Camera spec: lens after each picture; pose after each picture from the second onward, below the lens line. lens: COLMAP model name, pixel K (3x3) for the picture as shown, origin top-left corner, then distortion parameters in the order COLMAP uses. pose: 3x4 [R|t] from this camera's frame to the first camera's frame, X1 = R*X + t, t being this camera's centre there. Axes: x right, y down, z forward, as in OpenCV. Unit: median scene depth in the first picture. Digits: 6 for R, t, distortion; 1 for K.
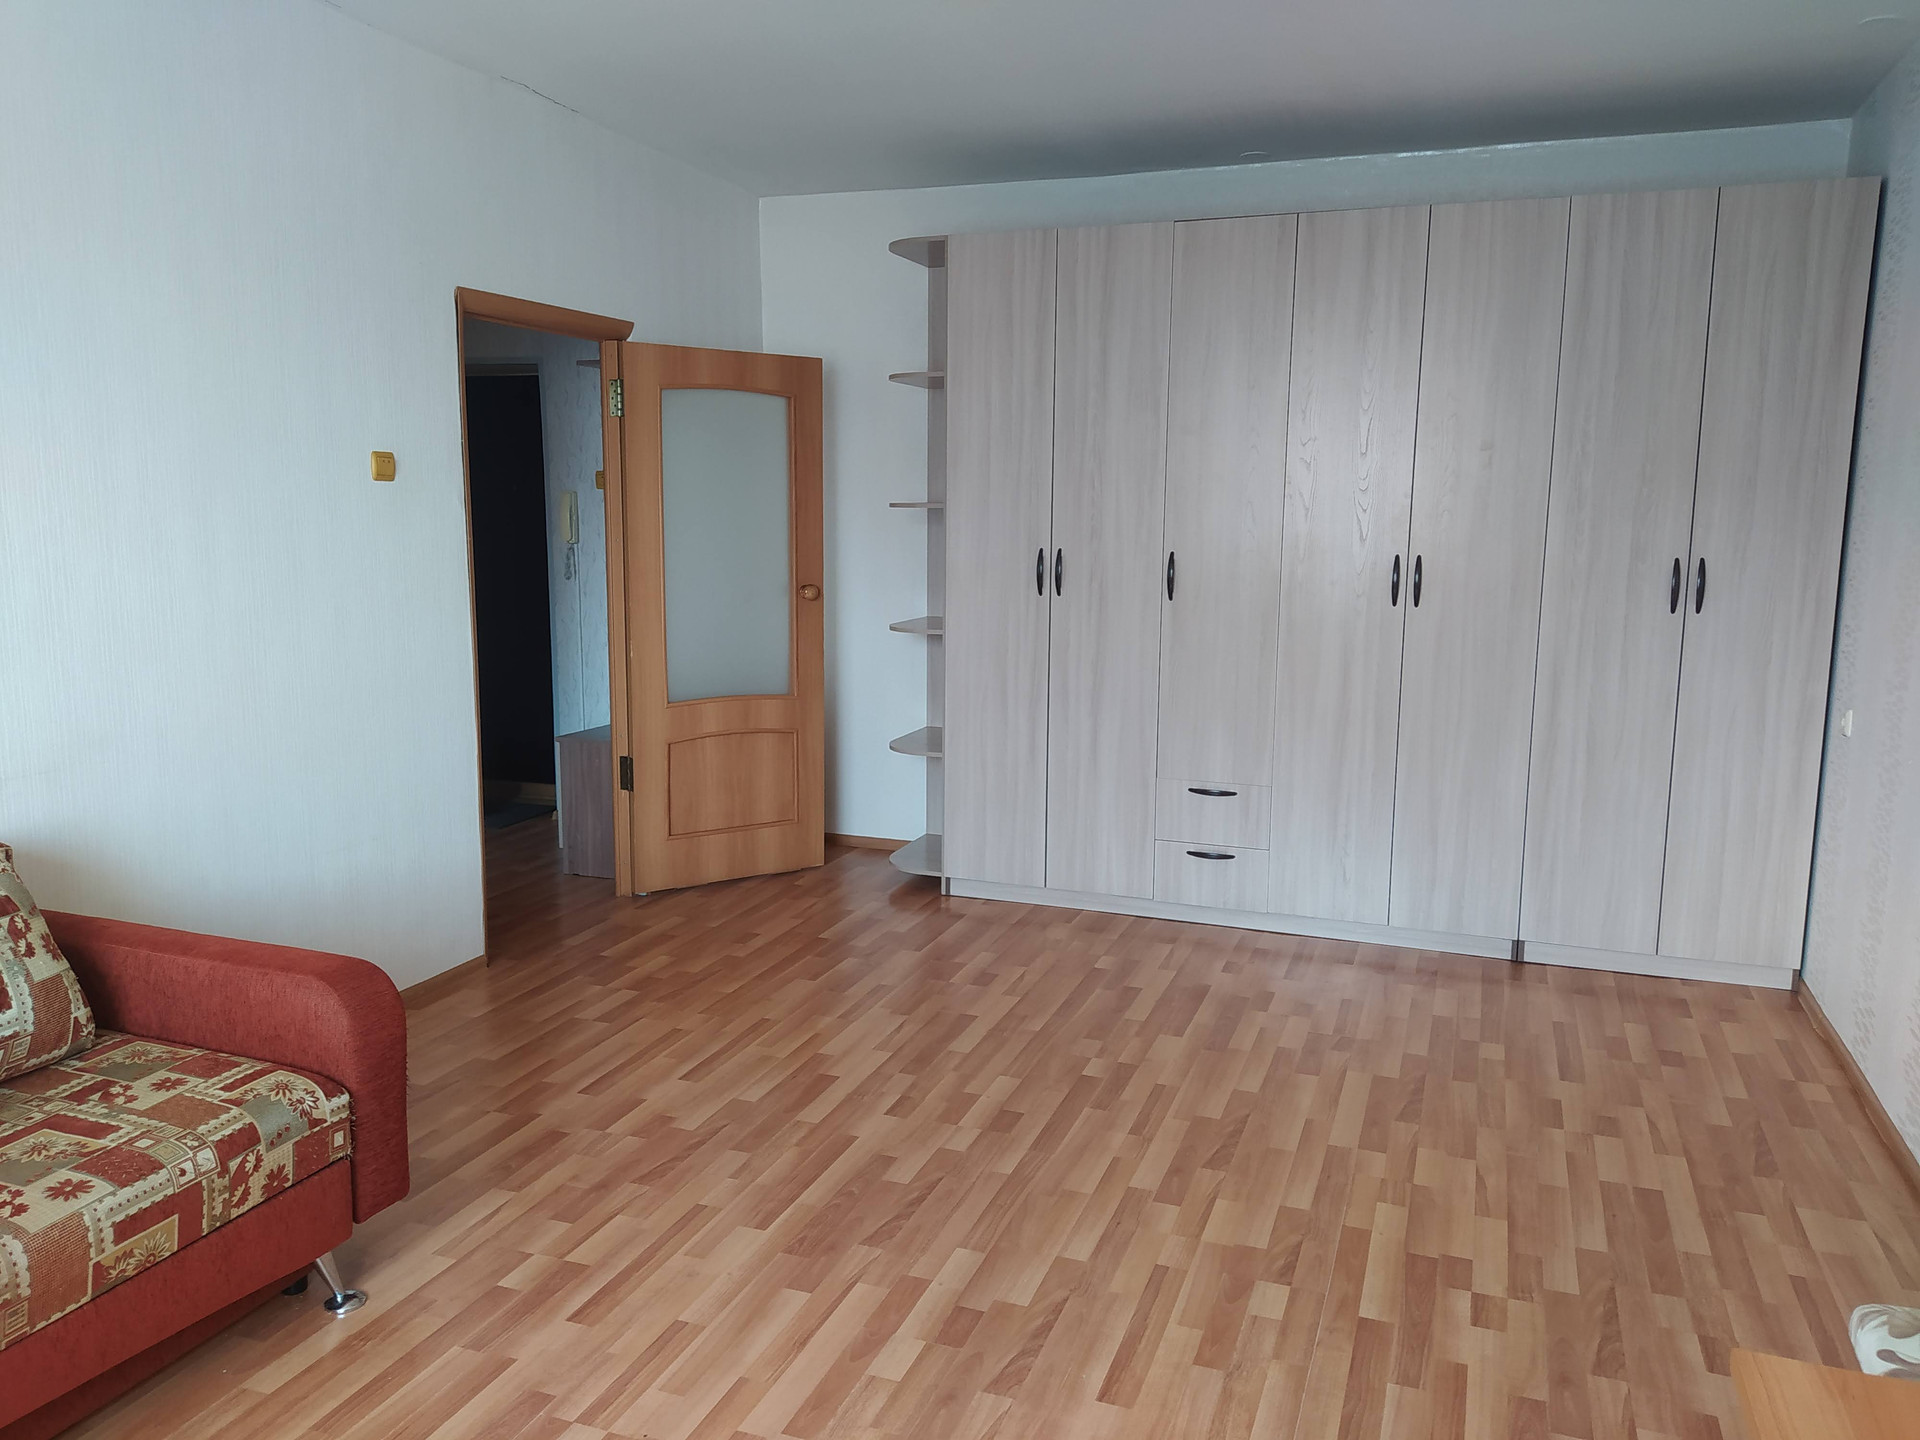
lens RADIAL K [[1434.9, 0, 960.4], [0, 1434.9, 718.7], [0, 0, 1]] dist [0.005996, 0.002783]
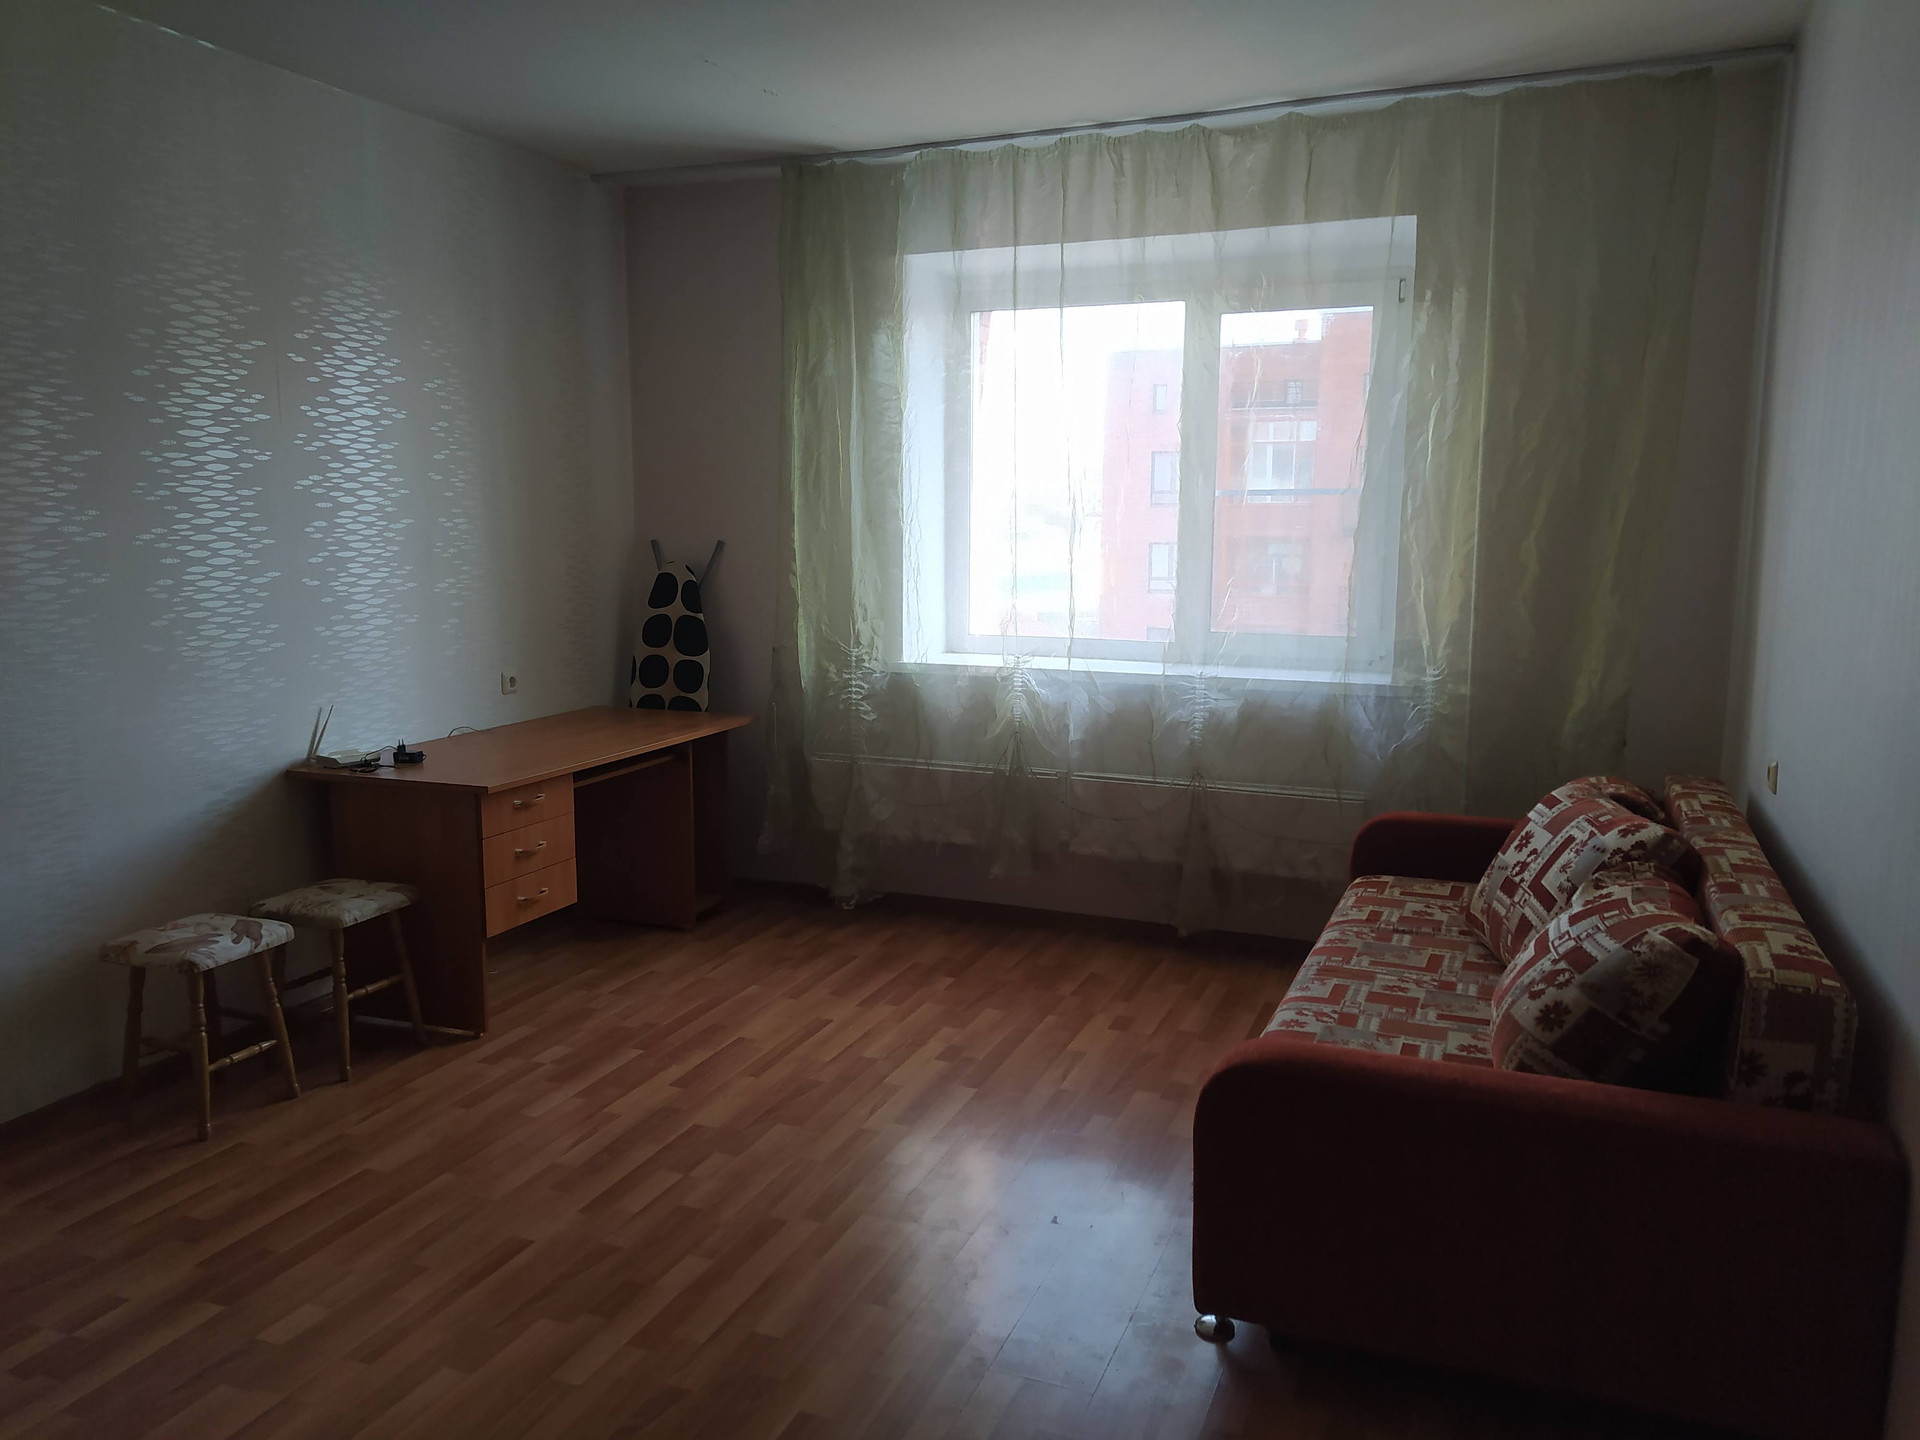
lens RADIAL K [[1434.9, 0, 958.0], [0, 1434.9, 729.3], [0, 0, 1]] dist [0.005996, 0.002783]
pose [[-0.999661, -0.016662, 0.020013, -0.264171], [-0.010114, 0.956598, 0.291234, -0.290381], [-0.023997, 0.290933, -0.956442, 1.868910]]
